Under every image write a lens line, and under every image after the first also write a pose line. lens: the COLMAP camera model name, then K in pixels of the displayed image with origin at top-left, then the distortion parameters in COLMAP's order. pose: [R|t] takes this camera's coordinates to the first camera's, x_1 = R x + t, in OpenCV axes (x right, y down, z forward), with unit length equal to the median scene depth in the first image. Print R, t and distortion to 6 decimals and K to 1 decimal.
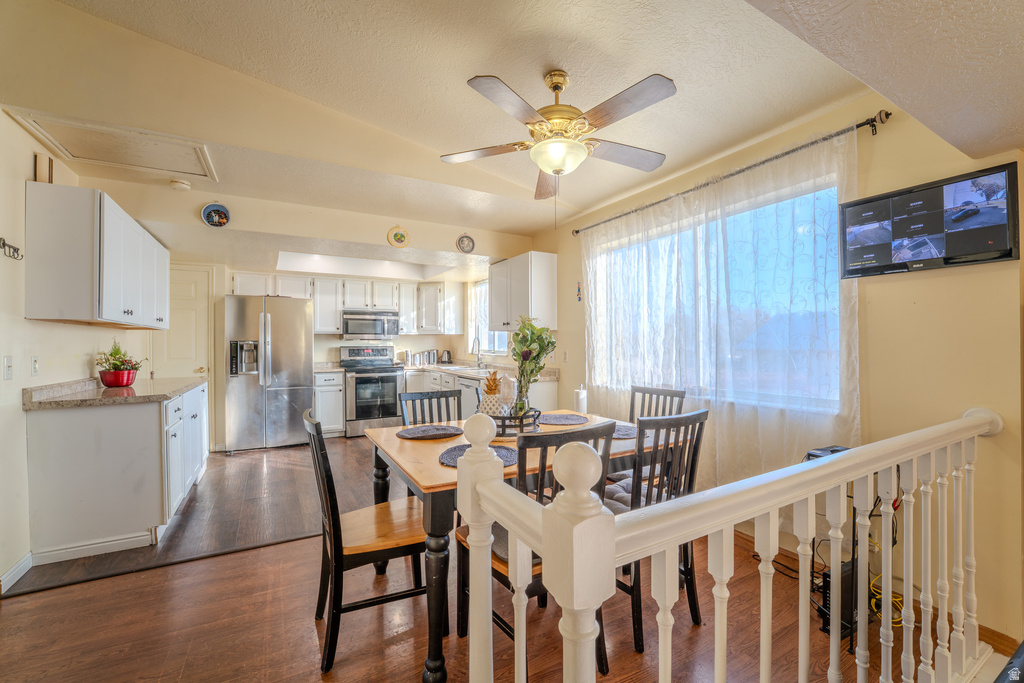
lens RADIAL K [[412.6, 0, 510.7], [0, 412.6, 339.8], [0, 0, 1]] dist [-0.024008, -0.000443]
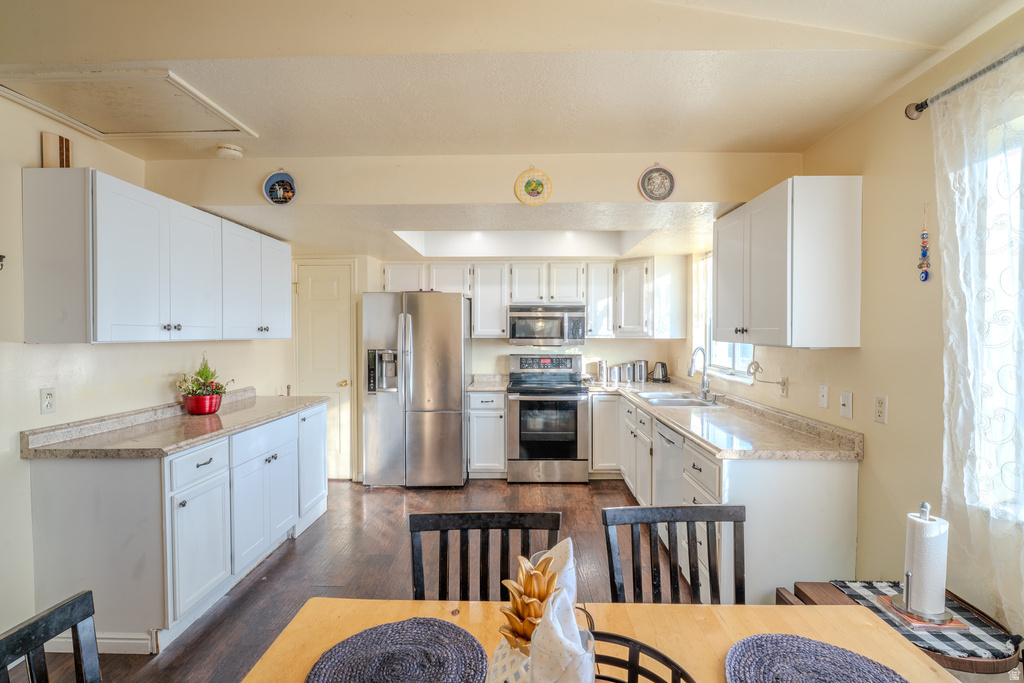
lens RADIAL K [[485.5, 0, 515.5], [0, 485.5, 339.2], [0, 0, 1]] dist [-0.010234, -0.000240]
pose [[0.858899, 0.012167, -0.512000, 0.058641], [-0.000225, 0.999727, 0.023380, -0.043877], [0.512145, -0.019966, 0.858667, 0.355224]]
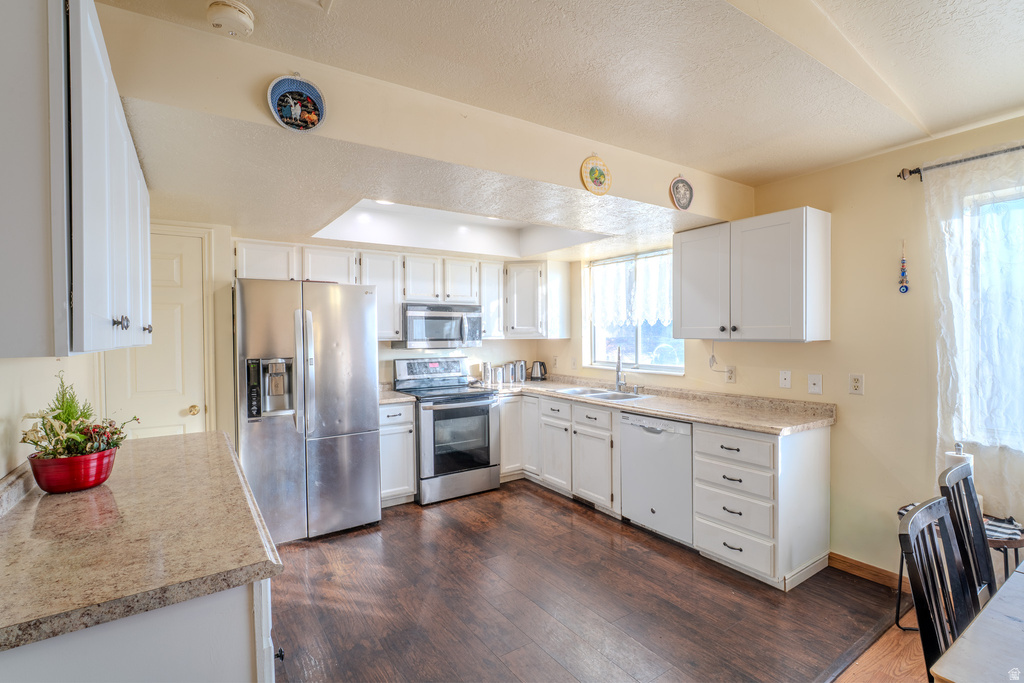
lens RADIAL K [[473.6, 0, 511.2], [0, 473.6, 340.6], [0, 0, 1]] dist [-0.014005, 0.000822]
pose [[0.997627, -0.005783, 0.068610, -0.395341], [0.004410, 0.999787, 0.020141, -0.038399], [-0.068712, -0.019790, 0.997440, 0.342230]]
